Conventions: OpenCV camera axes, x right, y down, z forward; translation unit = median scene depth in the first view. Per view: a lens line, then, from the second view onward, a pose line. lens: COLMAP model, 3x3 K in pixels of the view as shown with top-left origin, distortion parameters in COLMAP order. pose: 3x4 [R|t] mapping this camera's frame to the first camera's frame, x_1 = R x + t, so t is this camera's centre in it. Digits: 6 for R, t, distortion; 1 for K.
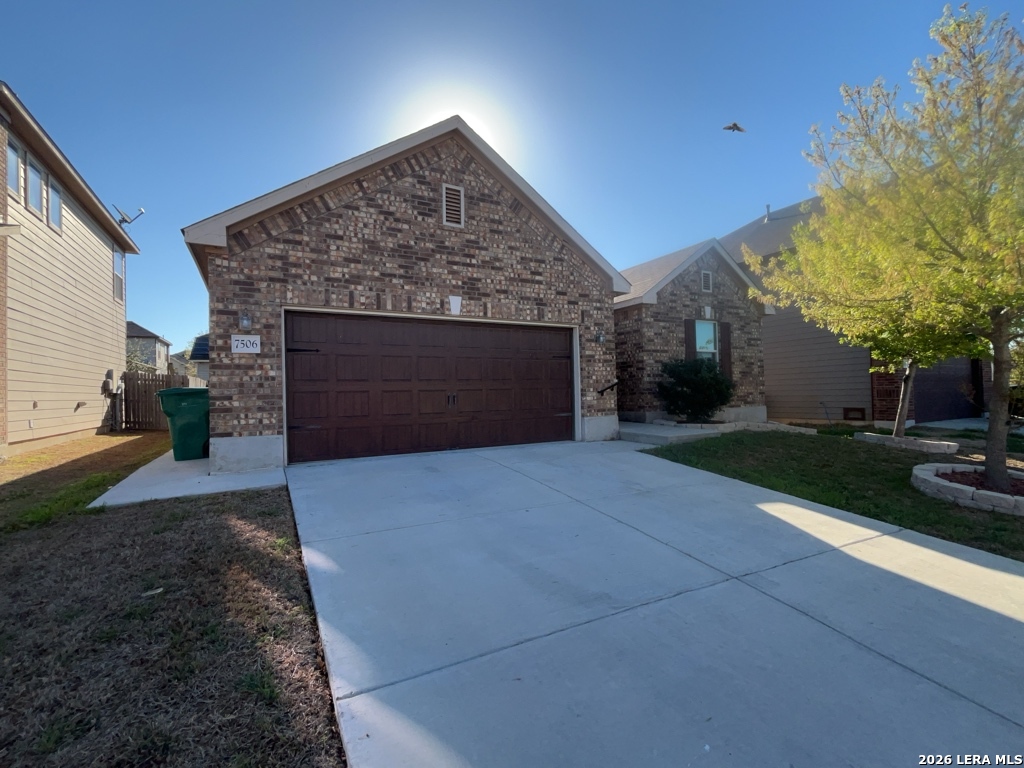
lens RADIAL K [[456.8, 0, 515.8], [0, 456.8, 386.4], [0, 0, 1]] dist [-0.001470, -0.000405]
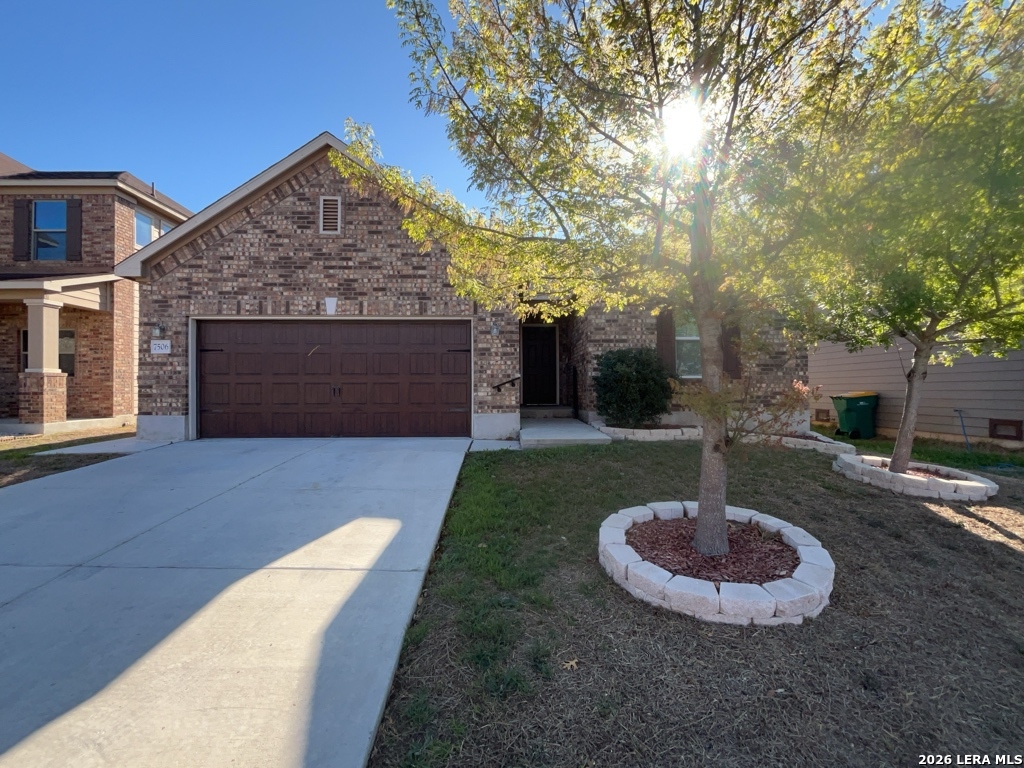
lens RADIAL K [[456.8, 0, 516.5], [0, 456.8, 386.1], [0, 0, 1]] dist [-0.001470, -0.000405]
pose [[0.890520, 0.016246, -0.454654, 0.780025], [-0.009377, 0.999805, 0.017360, -0.008299], [0.454847, -0.011196, 0.890499, 0.227287]]
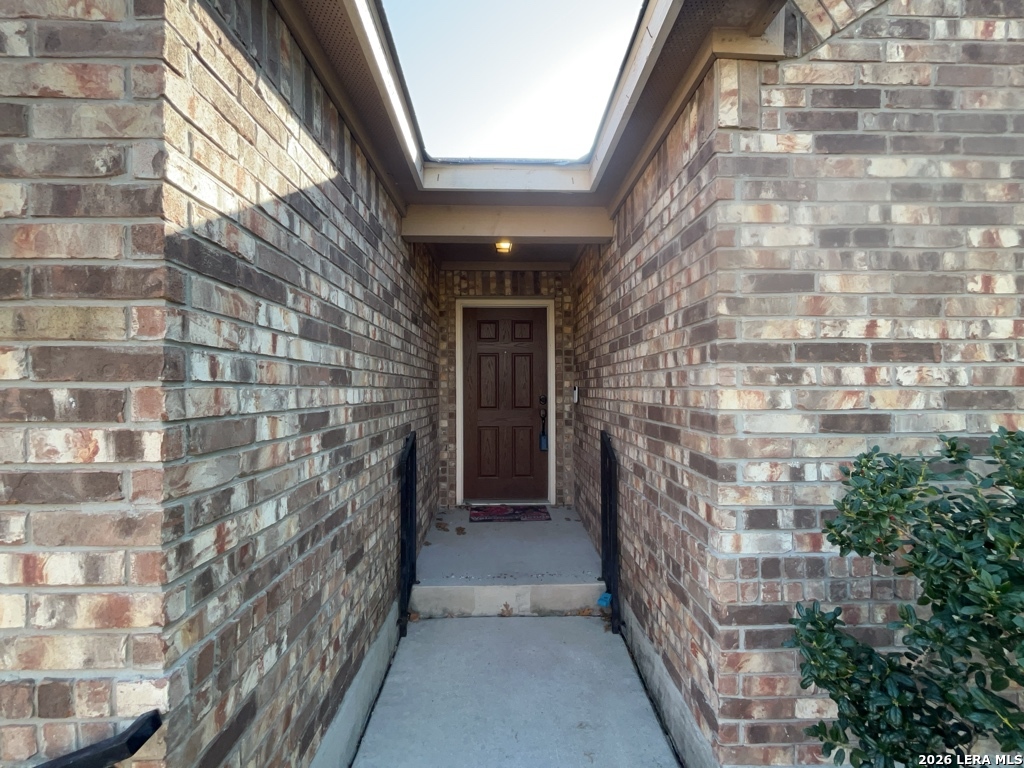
lens RADIAL K [[456.8, 0, 511.3], [0, 456.8, 386.9], [0, 0, 1]] dist [-0.001470, -0.000405]
pose [[0.886266, 0.017081, -0.462861, 0.405986], [-0.008907, 0.999764, 0.019839, -0.097342], [0.463091, -0.013460, 0.886209, 1.174745]]
